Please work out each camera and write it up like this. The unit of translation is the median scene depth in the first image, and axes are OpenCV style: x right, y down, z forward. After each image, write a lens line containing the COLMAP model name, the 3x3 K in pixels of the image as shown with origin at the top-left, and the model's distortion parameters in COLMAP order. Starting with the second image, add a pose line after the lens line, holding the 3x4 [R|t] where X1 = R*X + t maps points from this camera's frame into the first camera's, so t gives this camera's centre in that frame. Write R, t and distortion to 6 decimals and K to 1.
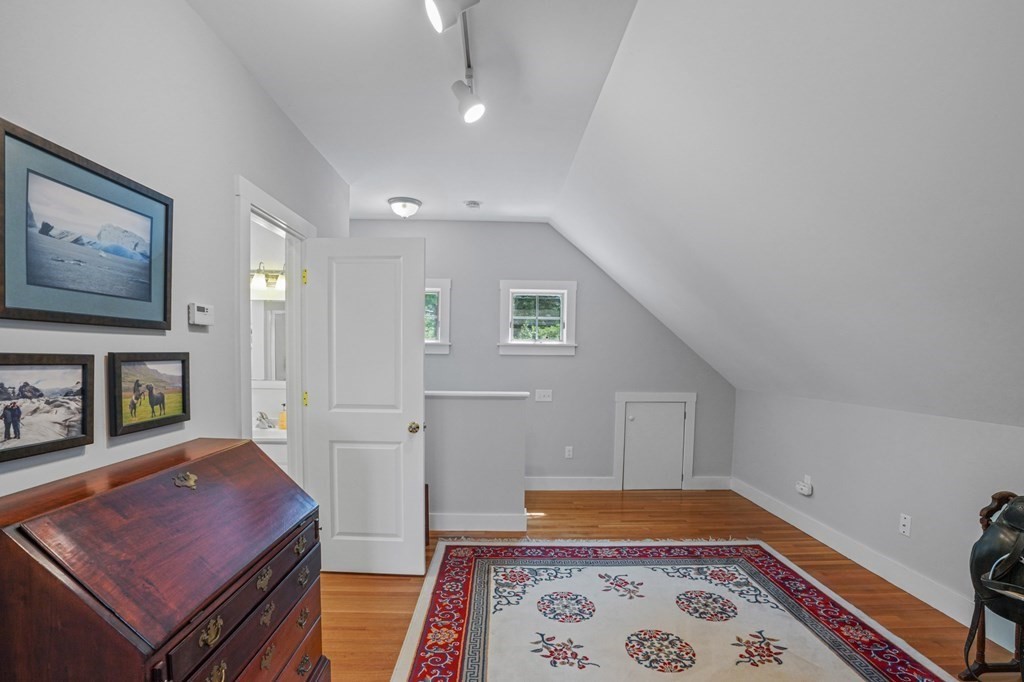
lens RADIAL K [[461.6, 0, 509.3], [0, 461.6, 366.7], [0, 0, 1]] dist [-0.000106, 0.022647]
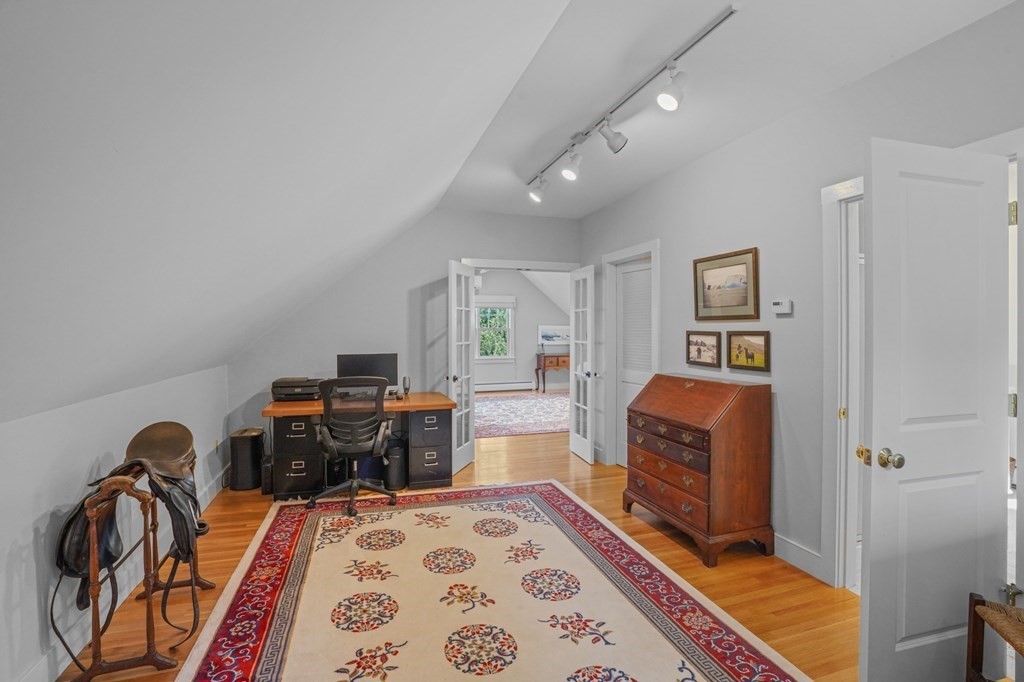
lens RADIAL K [[474.6, 0, 512.0], [0, 474.6, 341.0], [0, 0, 1]] dist [-0.068615, 0.025940]
pose [[-0.954568, -0.011599, -0.297767, 0.750450], [-0.026946, 0.998508, 0.047486, -0.054610], [0.296772, 0.053352, -0.953457, 2.557236]]
